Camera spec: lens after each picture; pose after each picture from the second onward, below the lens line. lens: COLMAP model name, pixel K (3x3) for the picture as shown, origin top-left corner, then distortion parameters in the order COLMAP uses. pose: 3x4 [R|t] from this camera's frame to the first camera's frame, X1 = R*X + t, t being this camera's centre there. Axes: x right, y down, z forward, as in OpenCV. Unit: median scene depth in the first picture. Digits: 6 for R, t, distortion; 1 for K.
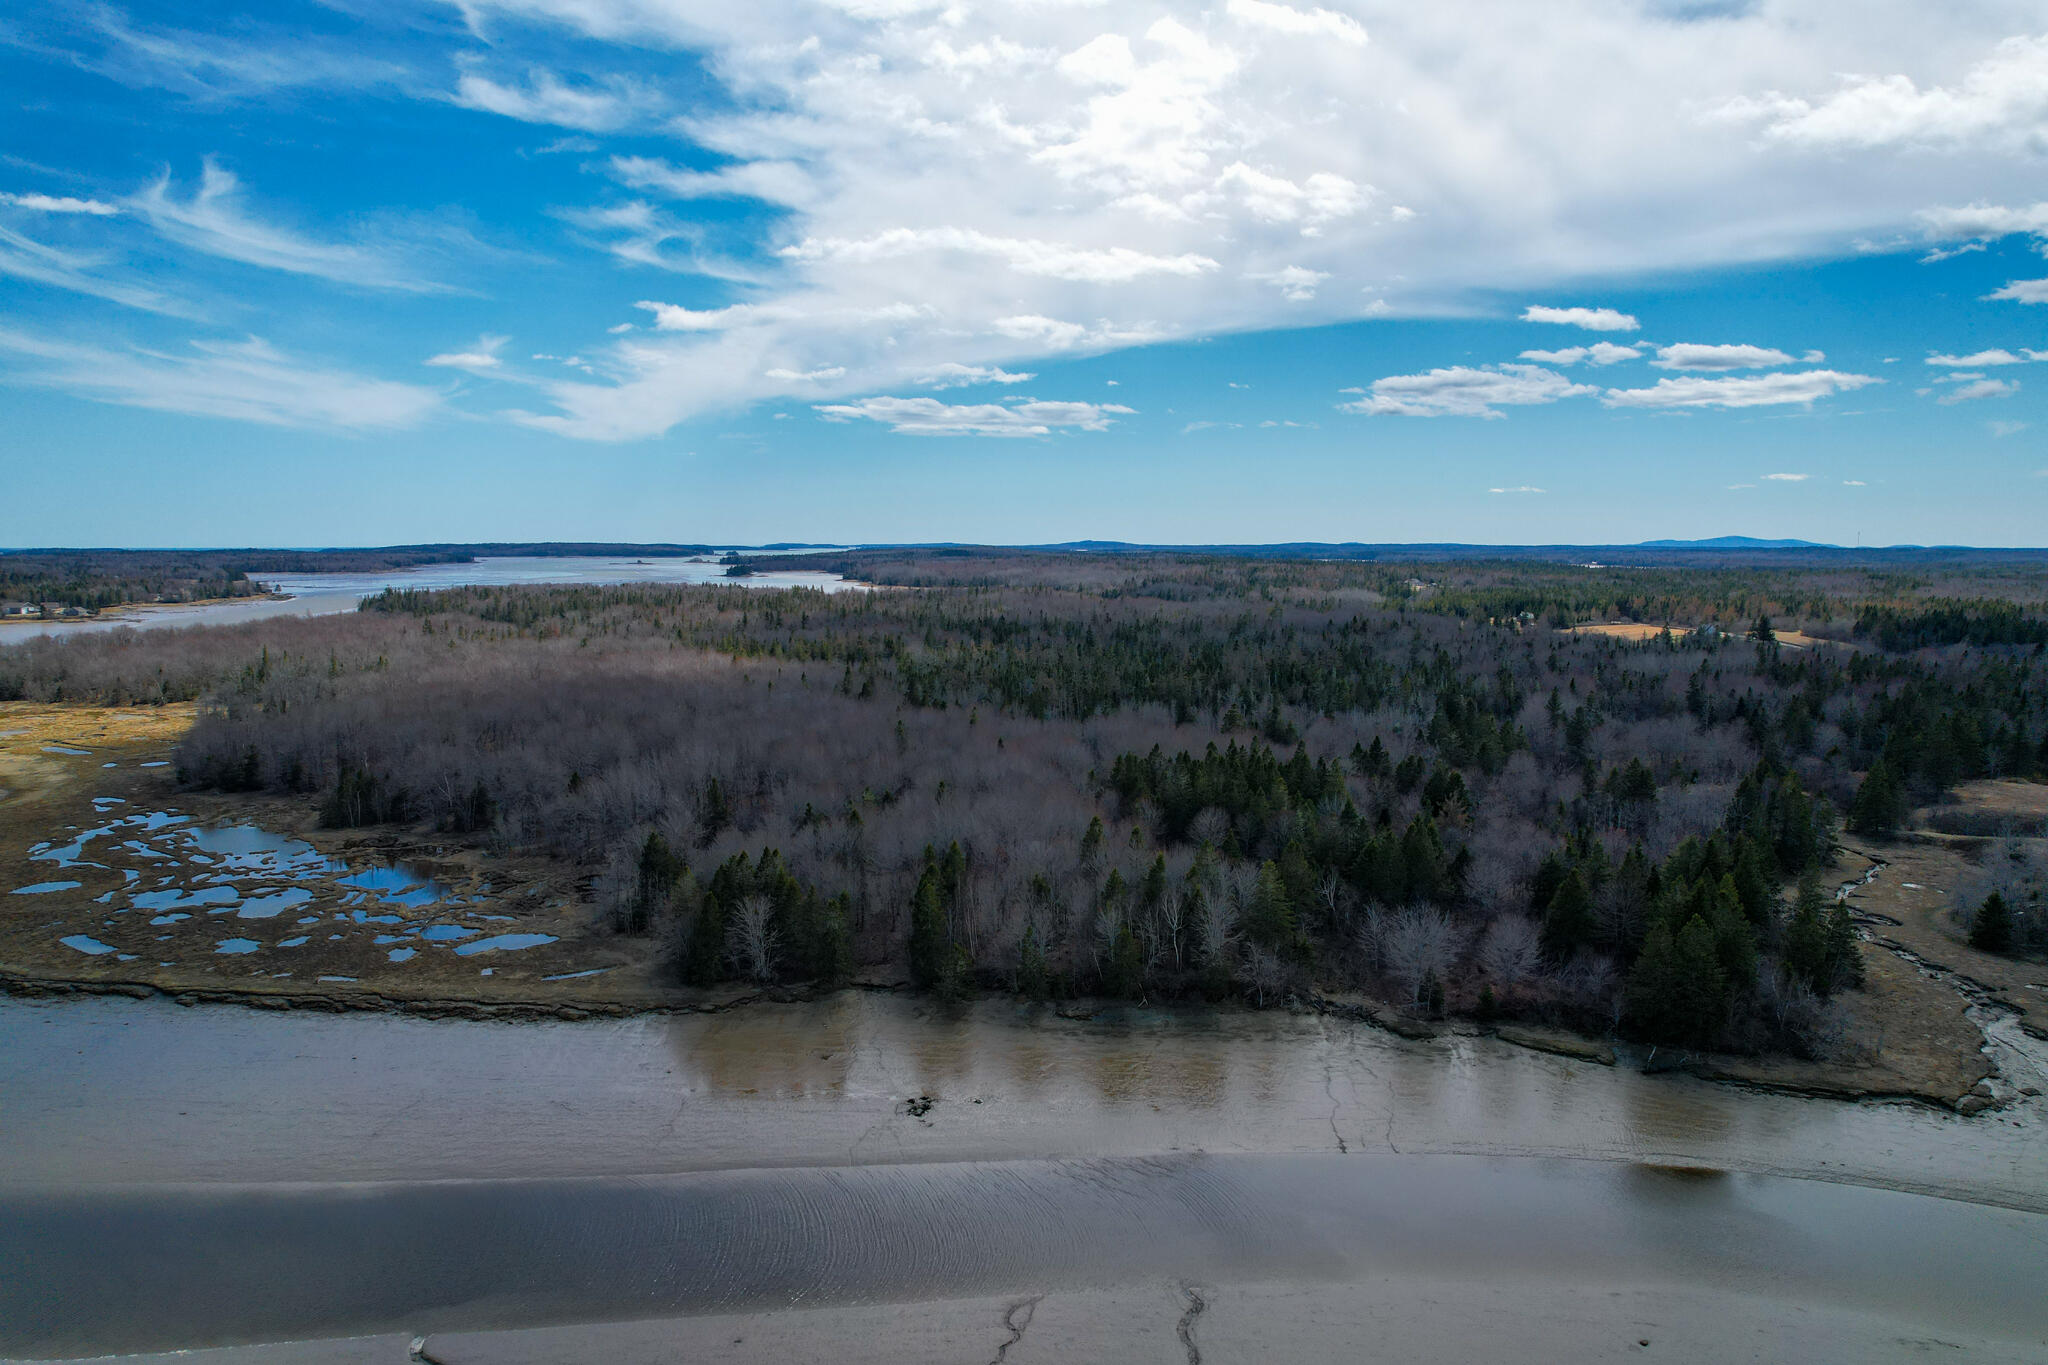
lens RADIAL K [[1327.9, 0, 1015.8], [0, 1327.9, 674.6], [0, 0, 1]] dist [-0.079090, 0.066820]
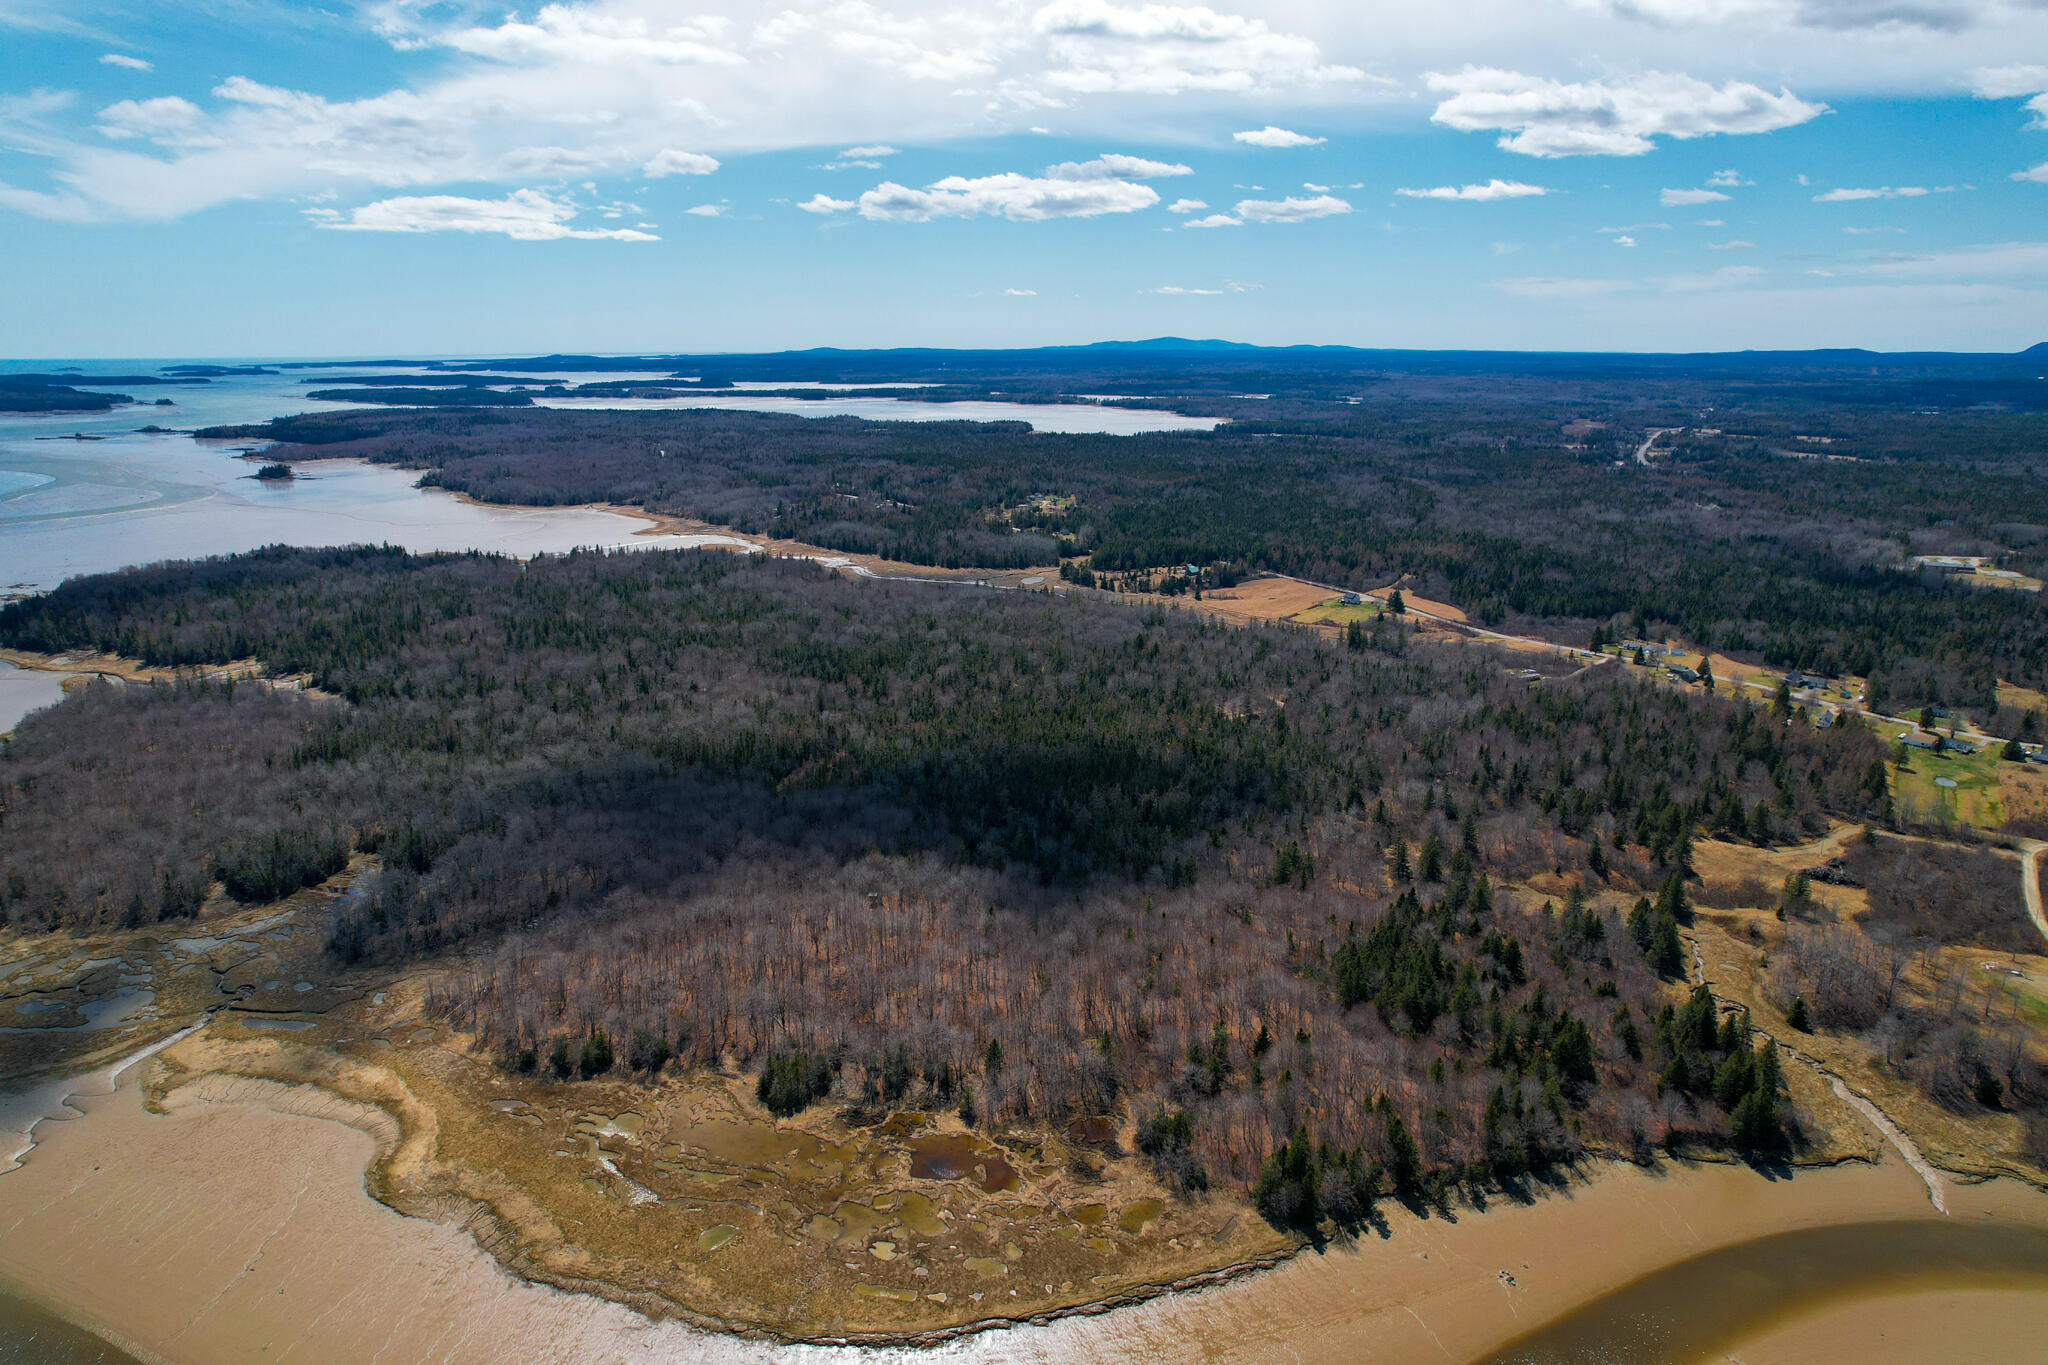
lens RADIAL K [[1327.9, 0, 1015.5], [0, 1327.9, 678.7], [0, 0, 1]] dist [-0.079090, 0.066820]
pose [[0.921290, -0.105019, 0.374427, -0.083225], [0.046487, 0.985682, 0.162079, -0.054882], [-0.386088, -0.131916, 0.912981, -0.023612]]
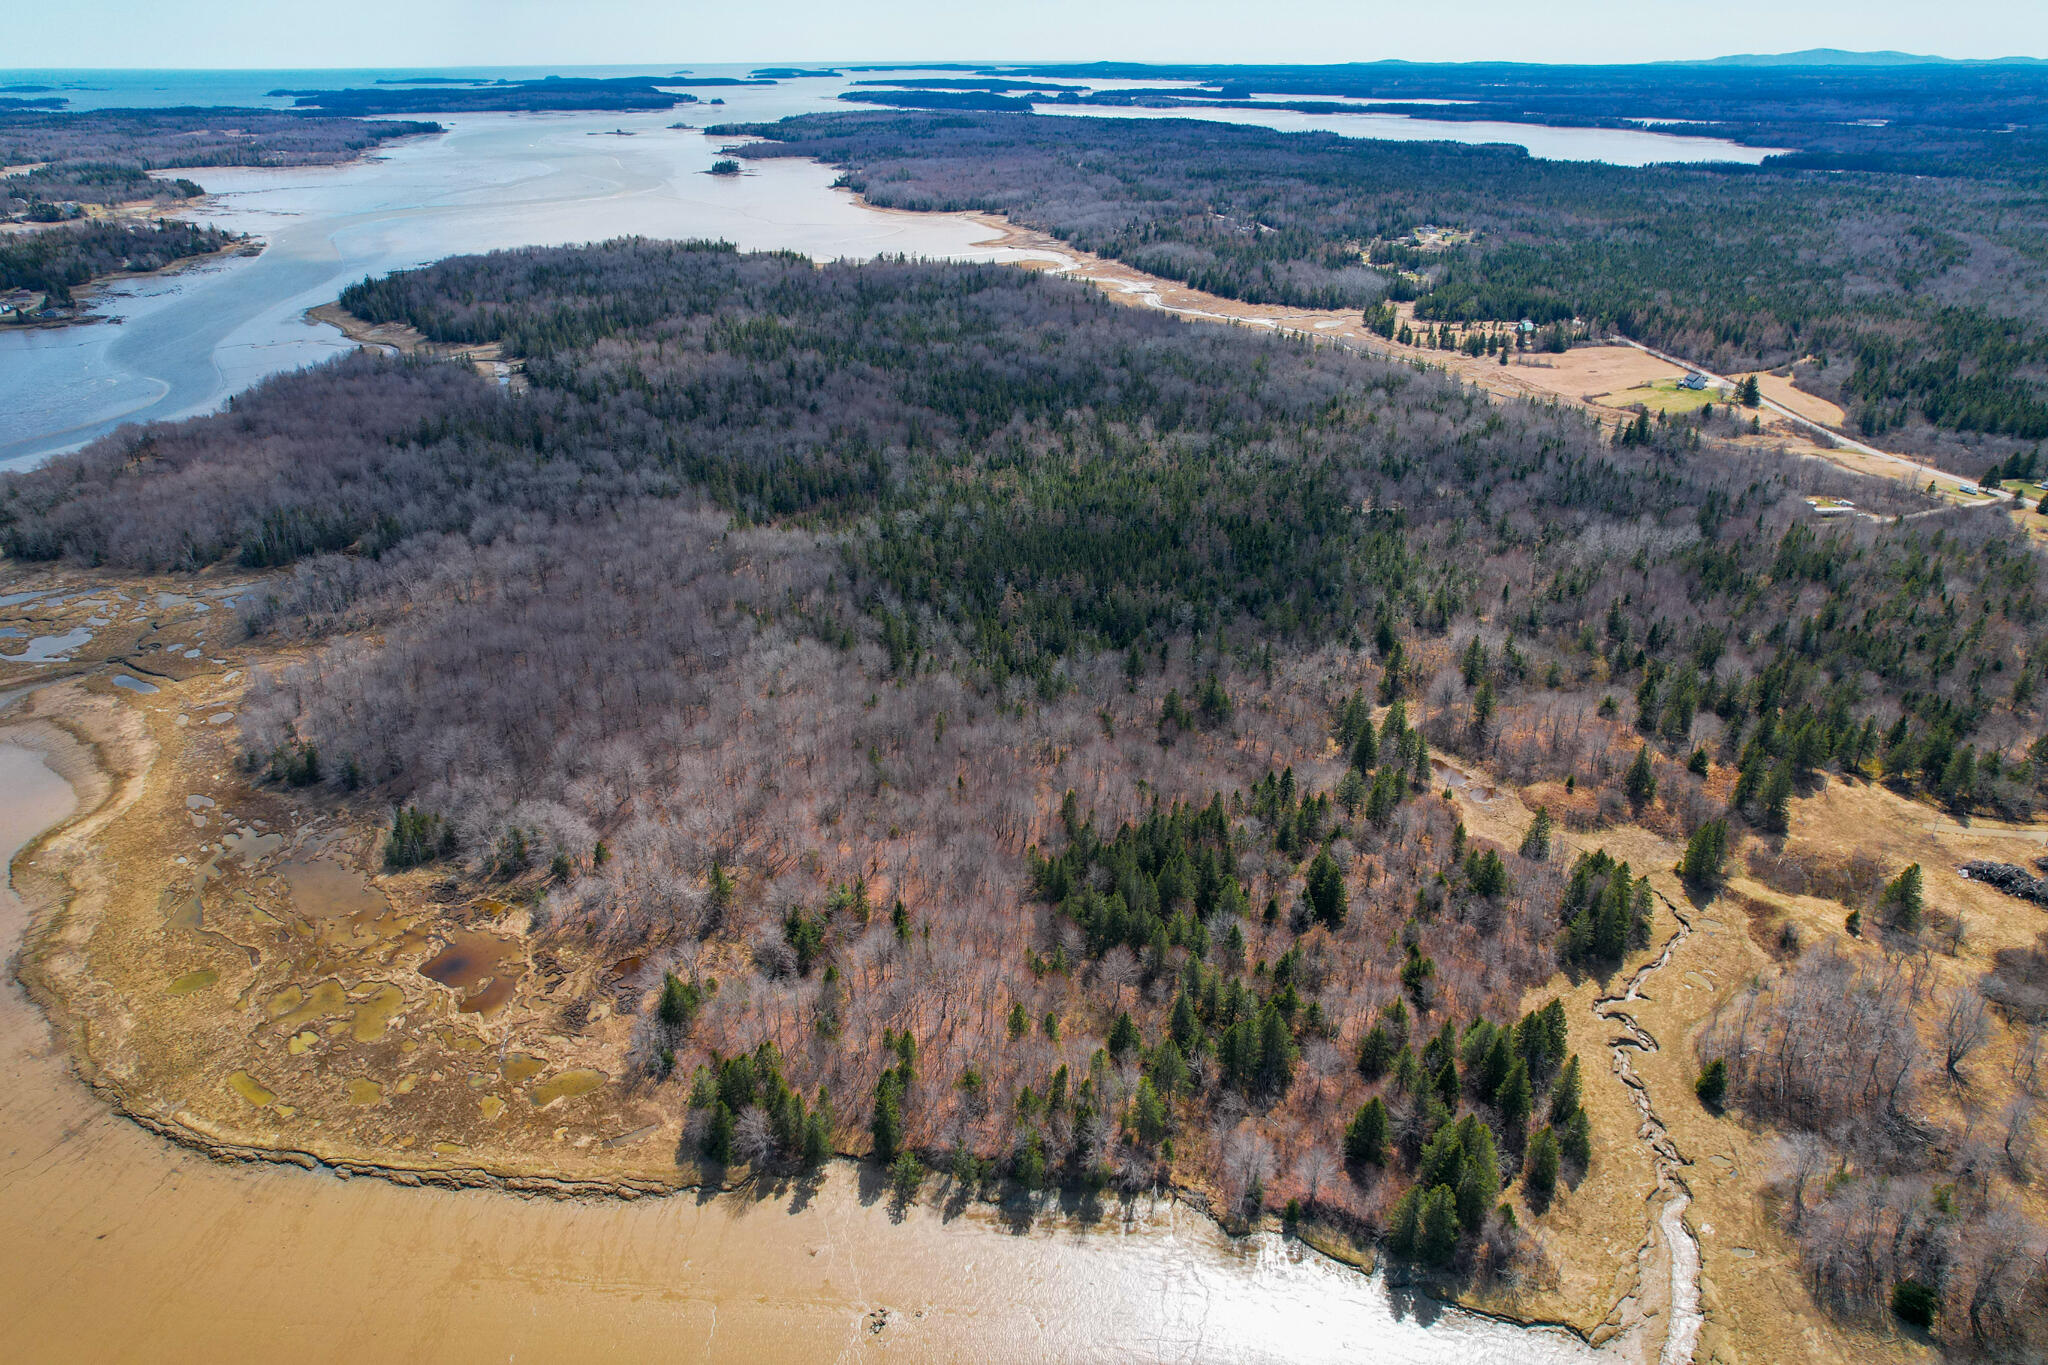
lens RADIAL K [[1327.9, 0, 1010.9], [0, 1327.9, 689.1], [0, 0, 1]] dist [-0.079090, 0.066820]
pose [[0.999922, -0.003577, -0.011996, 0.005551], [0.007528, 0.937476, 0.347968, -0.048956], [0.010001, -0.348031, 0.937430, -0.006540]]
